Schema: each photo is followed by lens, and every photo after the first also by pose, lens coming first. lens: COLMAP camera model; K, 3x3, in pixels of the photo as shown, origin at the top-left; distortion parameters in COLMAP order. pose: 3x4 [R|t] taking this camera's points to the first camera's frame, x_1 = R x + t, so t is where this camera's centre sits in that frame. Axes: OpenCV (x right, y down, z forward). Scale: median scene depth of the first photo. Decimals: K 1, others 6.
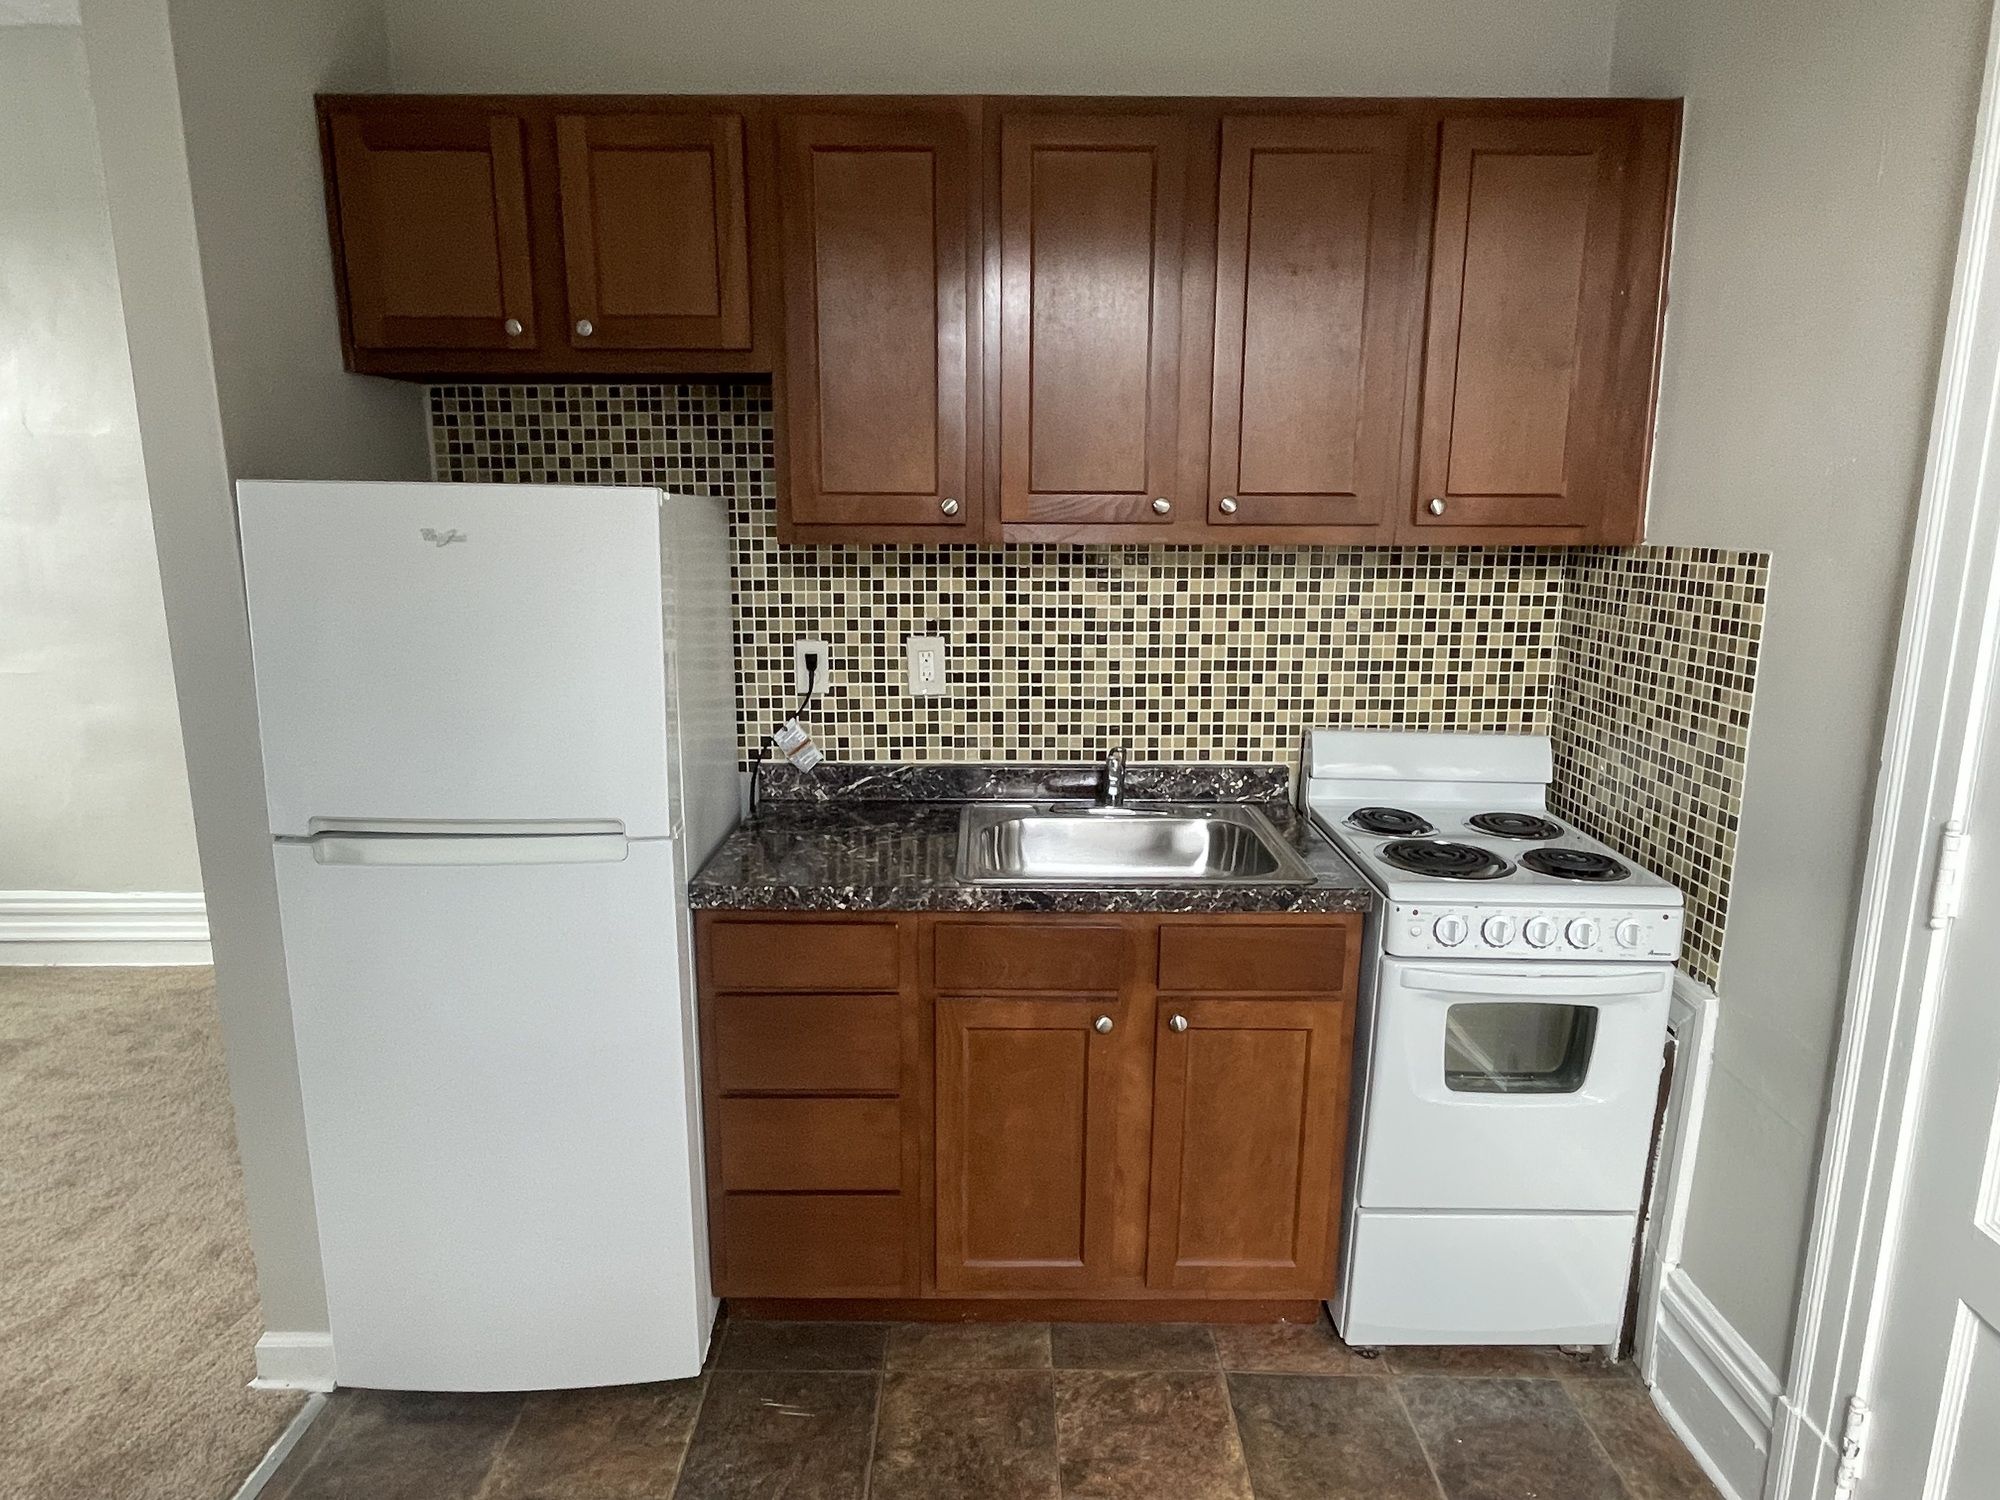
lens RADIAL K [[1221.0, 0, 997.6], [0, 1221.0, 755.4], [0, 0, 1]] dist [0.001336, -0.000490]
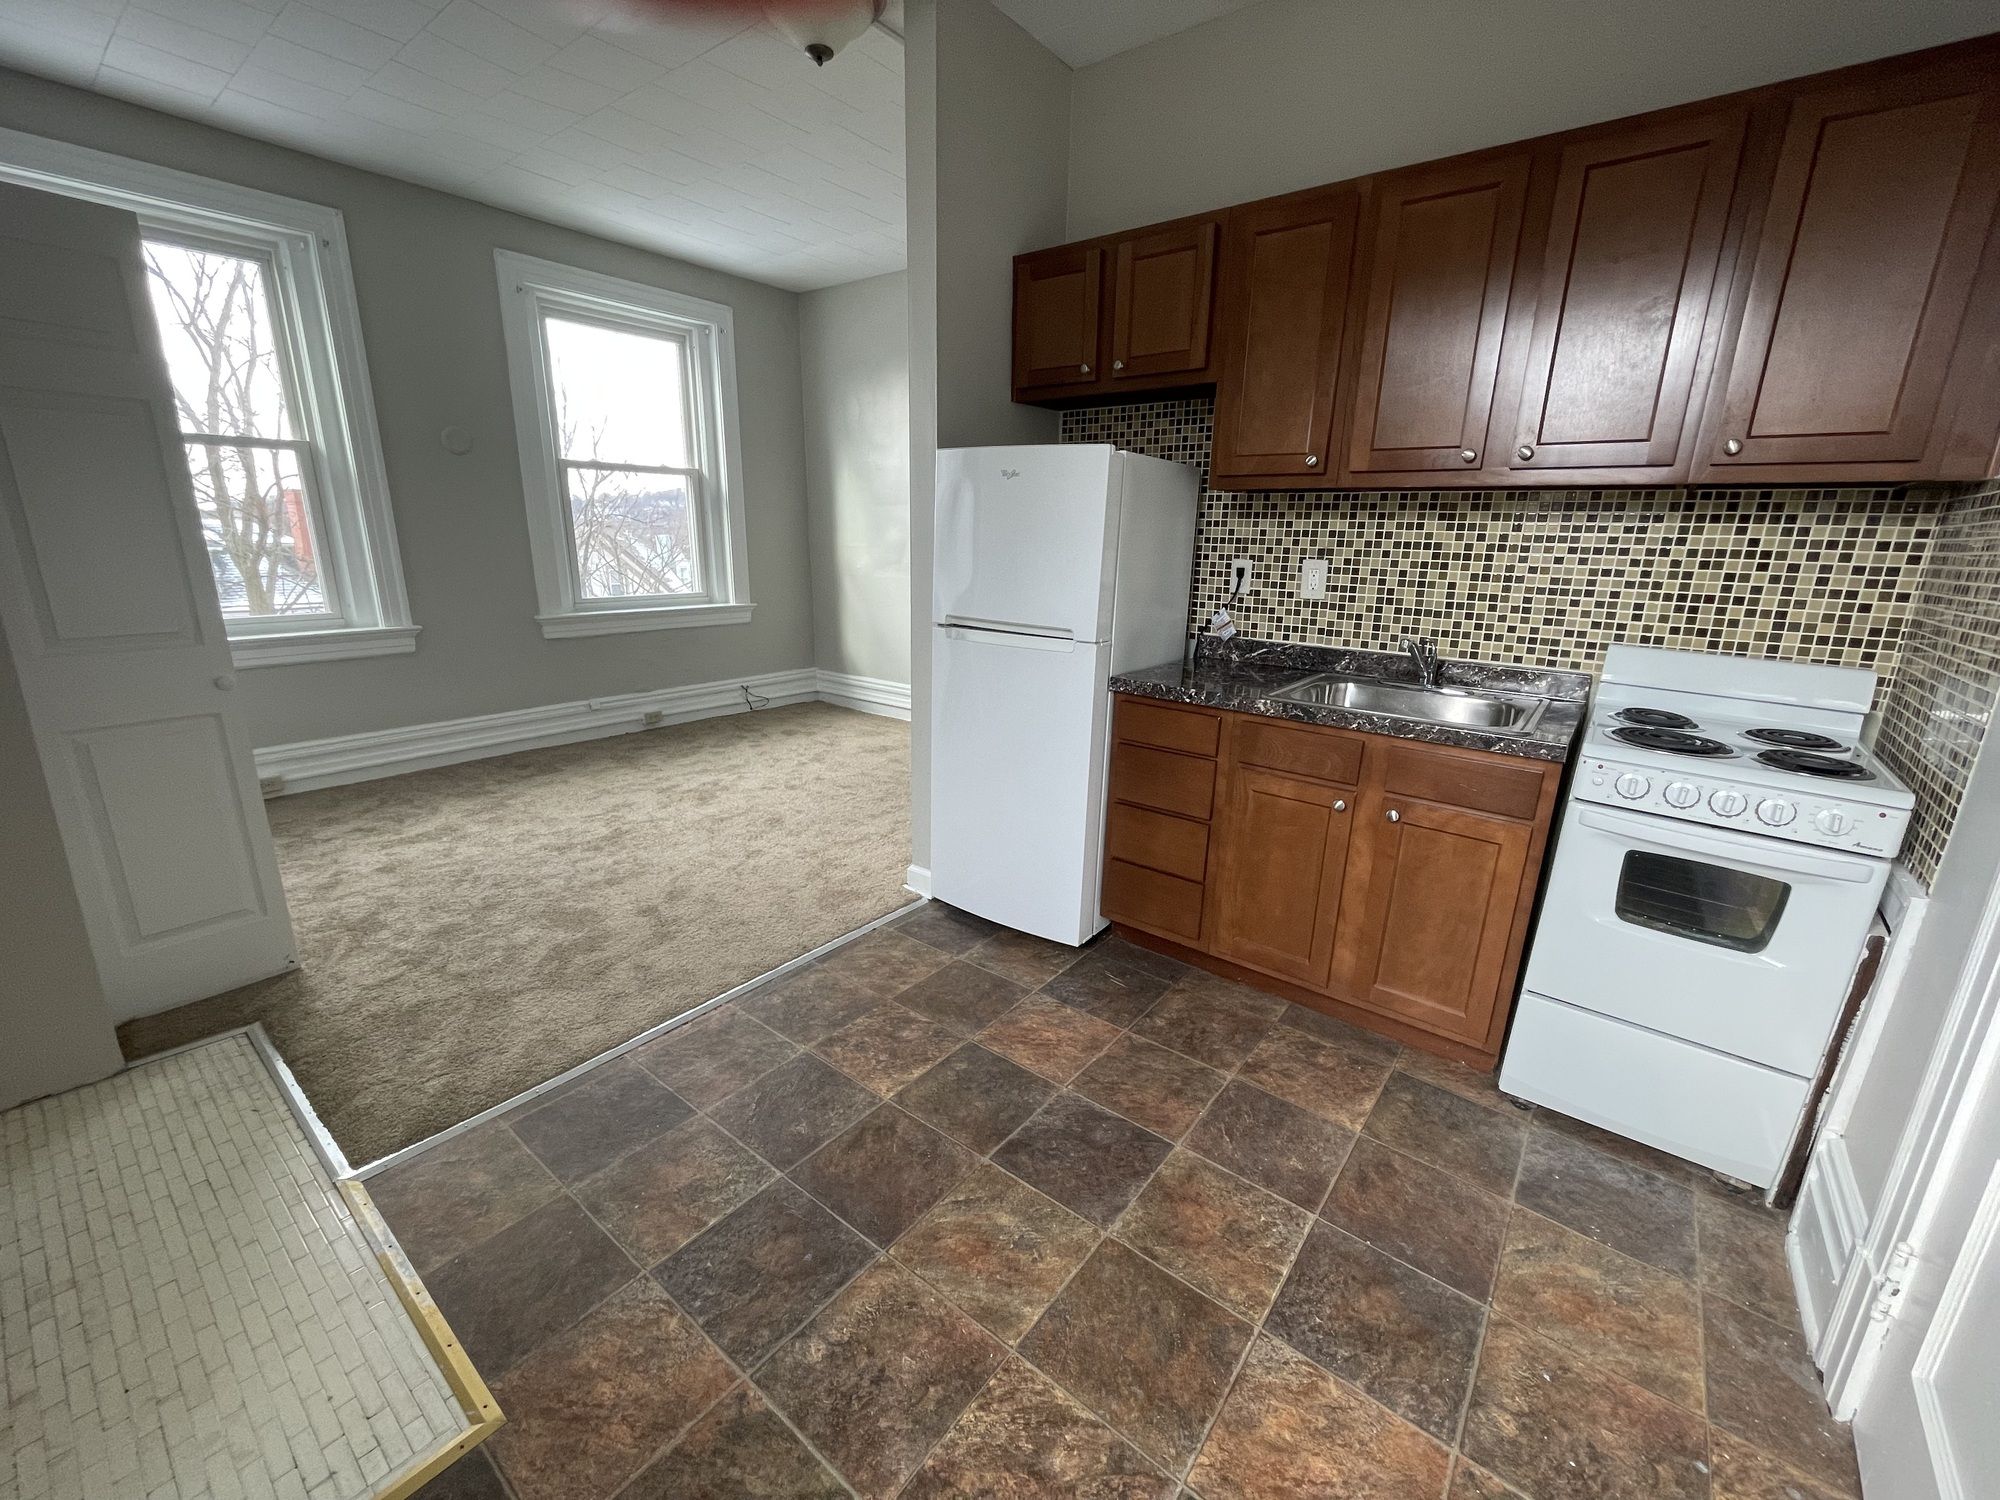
lens RADIAL K [[810.8, 0, 1000.8], [0, 810.8, 745.1], [0, 0, 1]] dist [-0.005967, 0.001362]
pose [[0.784770, 0.172879, -0.595188, 0.281503], [-0.146608, 0.984837, 0.092750, 0.096699], [0.602197, 0.014472, 0.798216, -0.034695]]
